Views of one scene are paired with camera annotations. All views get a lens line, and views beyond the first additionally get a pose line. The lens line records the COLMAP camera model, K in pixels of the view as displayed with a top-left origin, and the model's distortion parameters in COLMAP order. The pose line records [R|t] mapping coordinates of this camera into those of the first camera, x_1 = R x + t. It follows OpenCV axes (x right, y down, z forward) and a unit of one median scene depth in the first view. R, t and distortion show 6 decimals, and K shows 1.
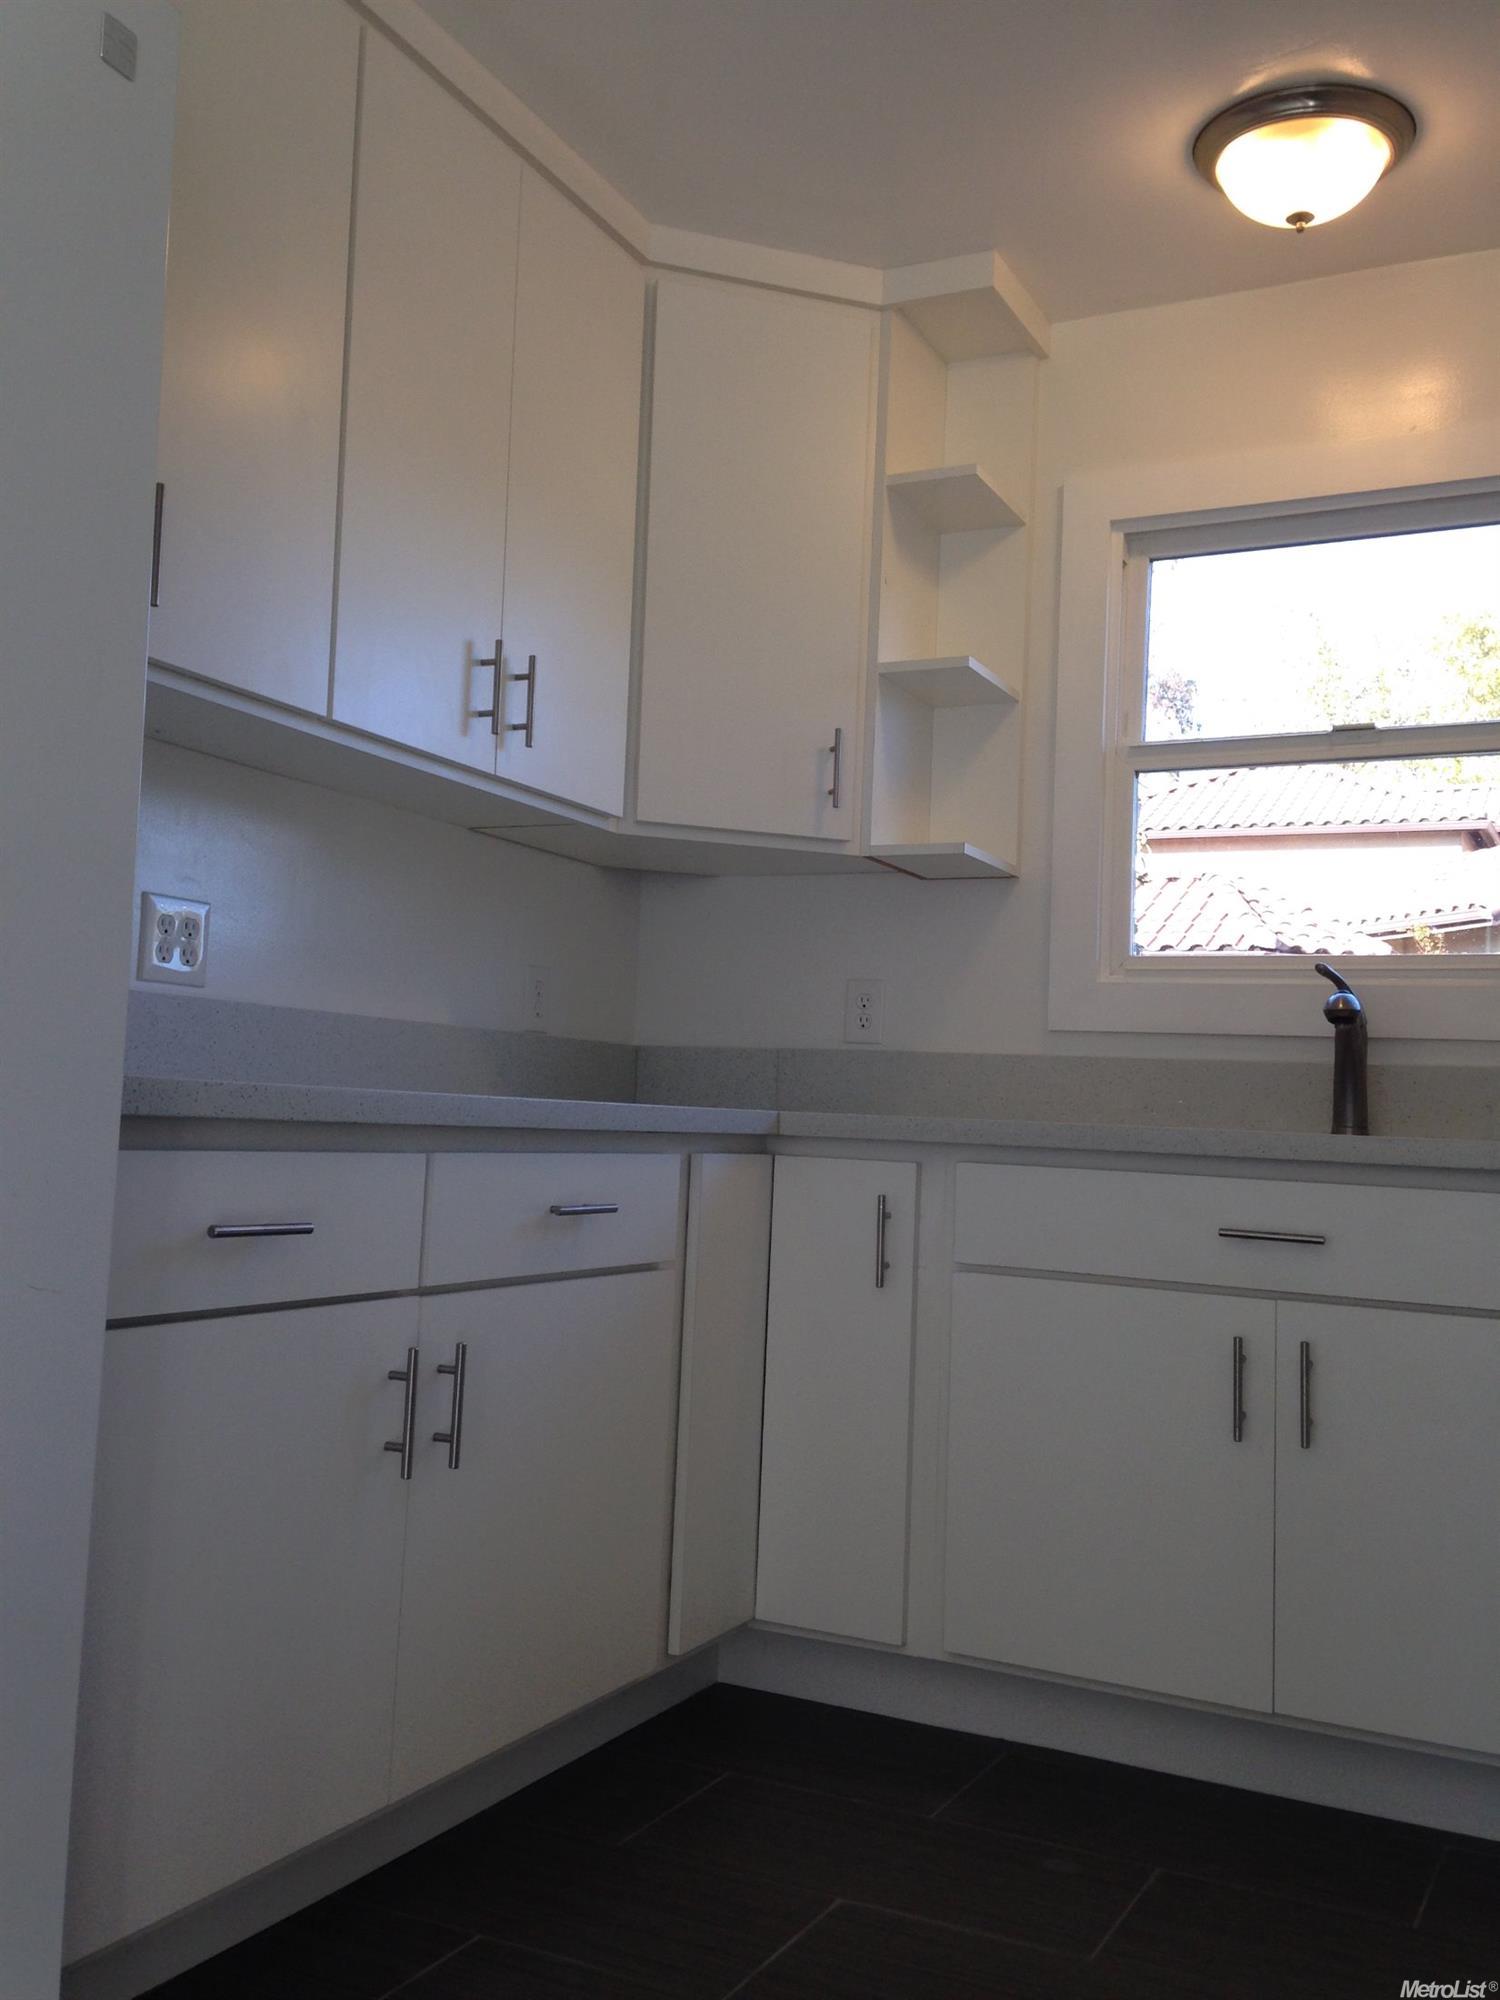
lens RADIAL K [[1796.4, 0, 750.0], [0, 1796.4, 1000.0], [0, 0, 1]] dist [0.181109, -0.327515]
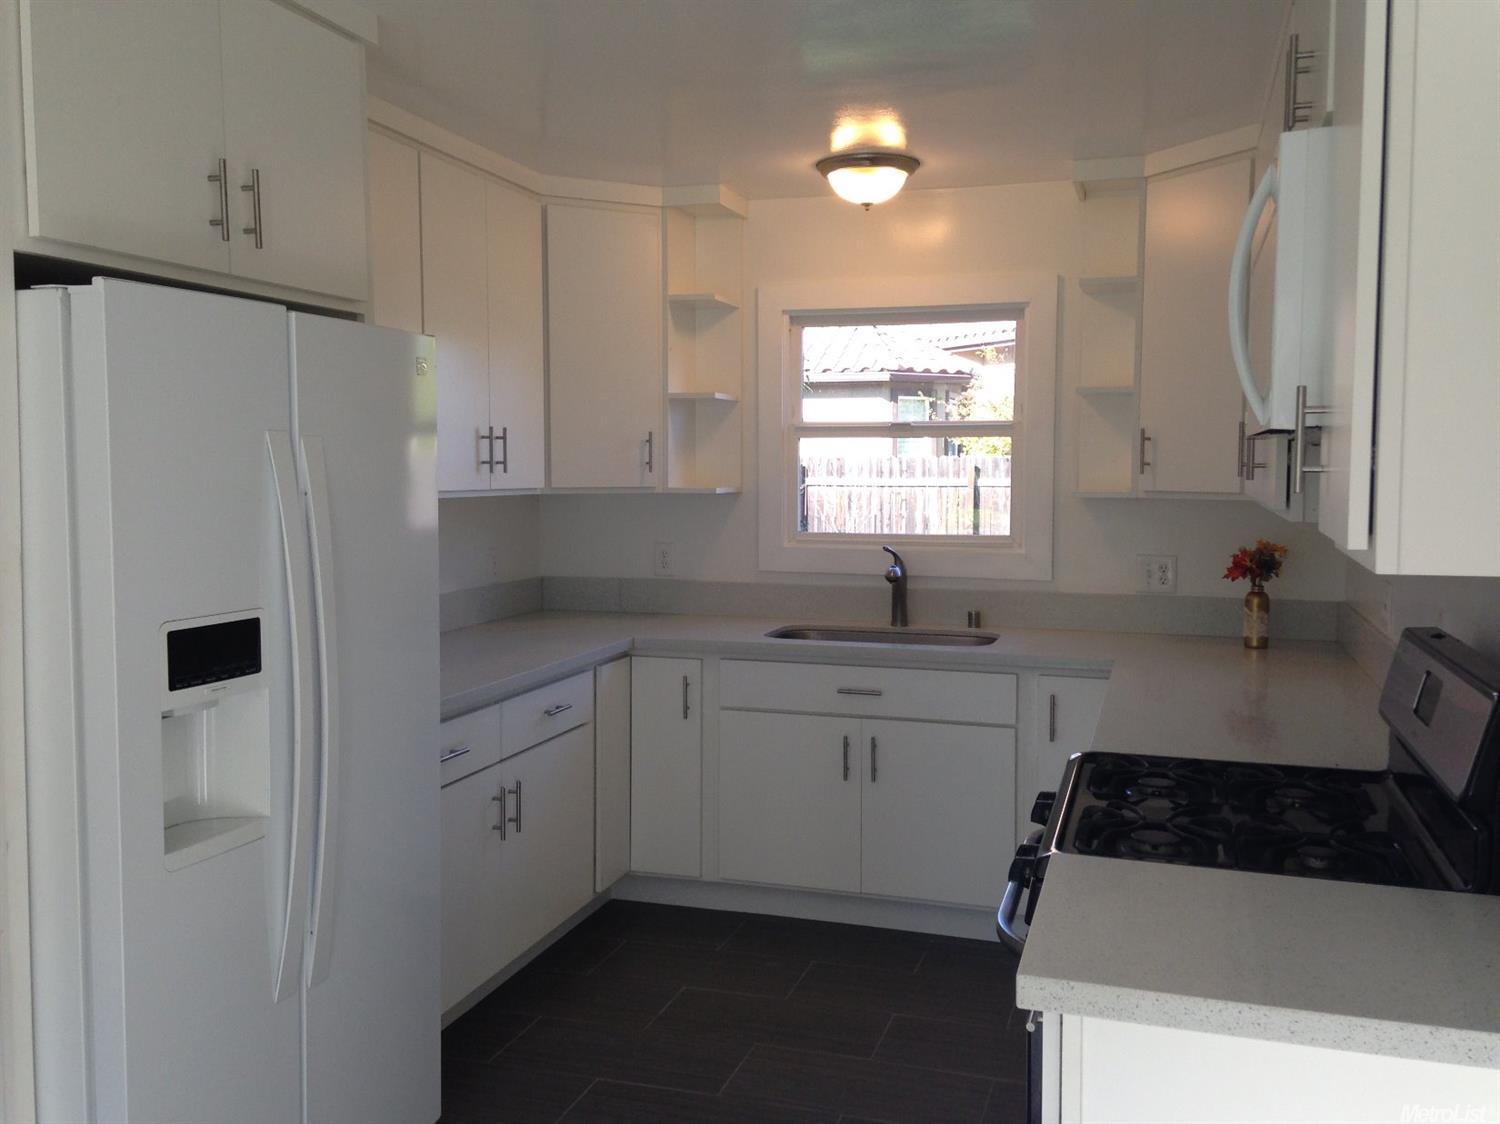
lens RADIAL K [[1347.3, 0, 750.0], [0, 1347.3, 562.0], [0, 0, 1]] dist [0.181109, -0.327515]
pose [[0.985782, -0.048329, 0.160931, -0.097025], [0.024453, 0.988810, 0.147166, -0.247076], [-0.166242, -0.141138, 0.975932, -0.523315]]
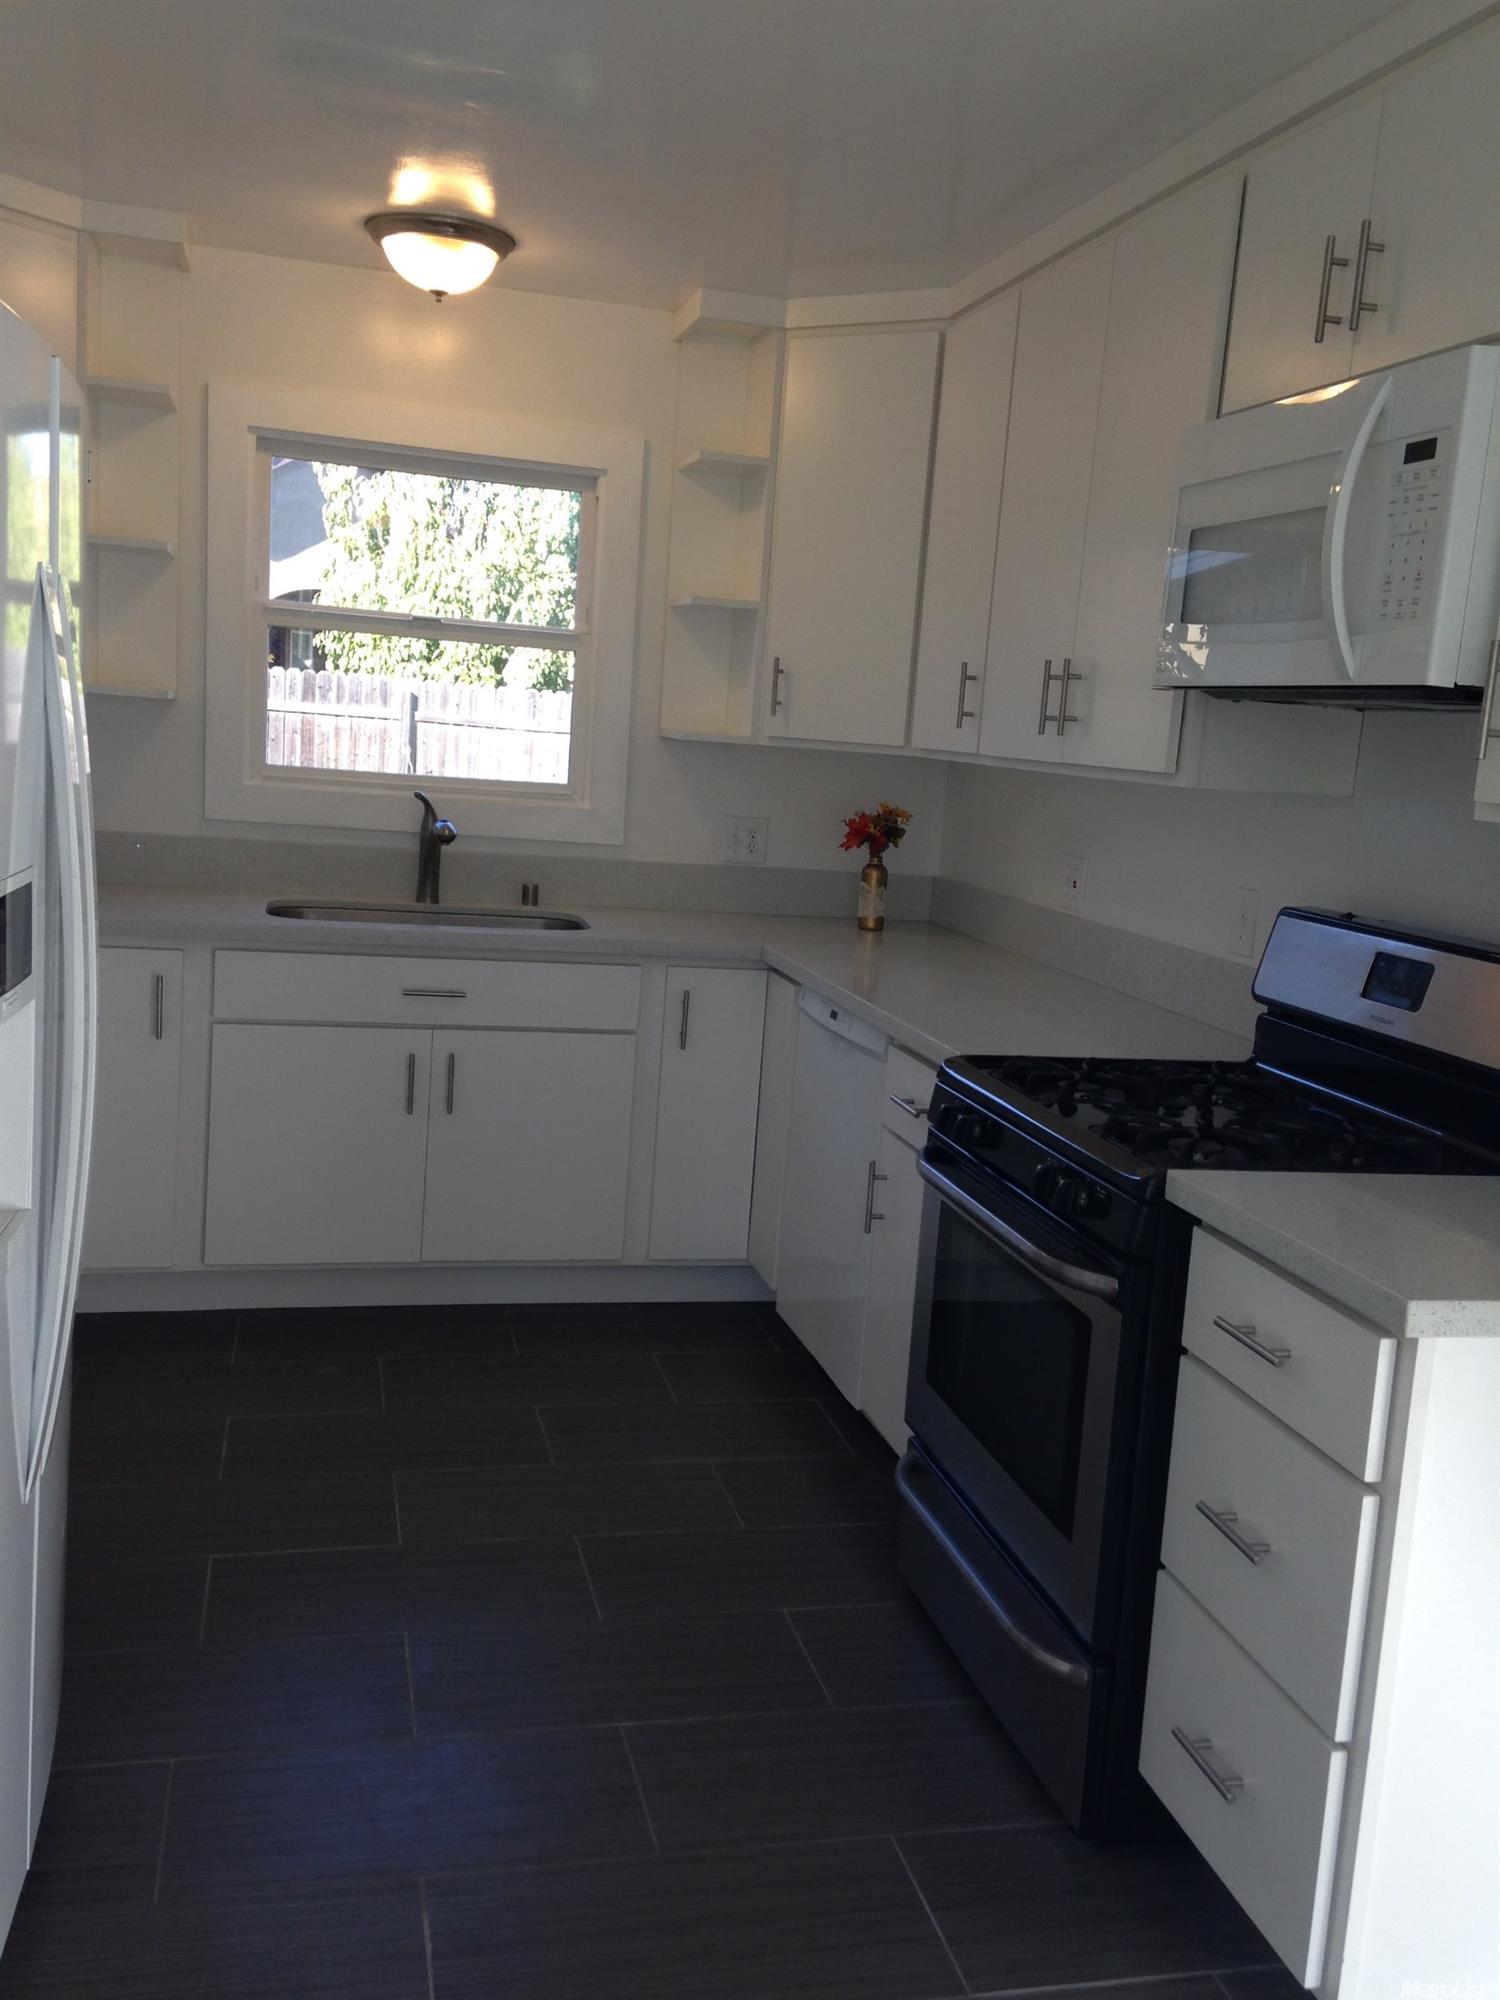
lens RADIAL K [[1849.3, 0, 750.0], [0, 1849.3, 1000.0], [0, 0, 1]] dist [0.264474, -0.370893]
pose [[0.759693, -0.088484, 0.644234, -0.517843], [-0.085220, 0.968608, 0.233528, -0.251359], [-0.644674, -0.232311, 0.728304, -0.371669]]
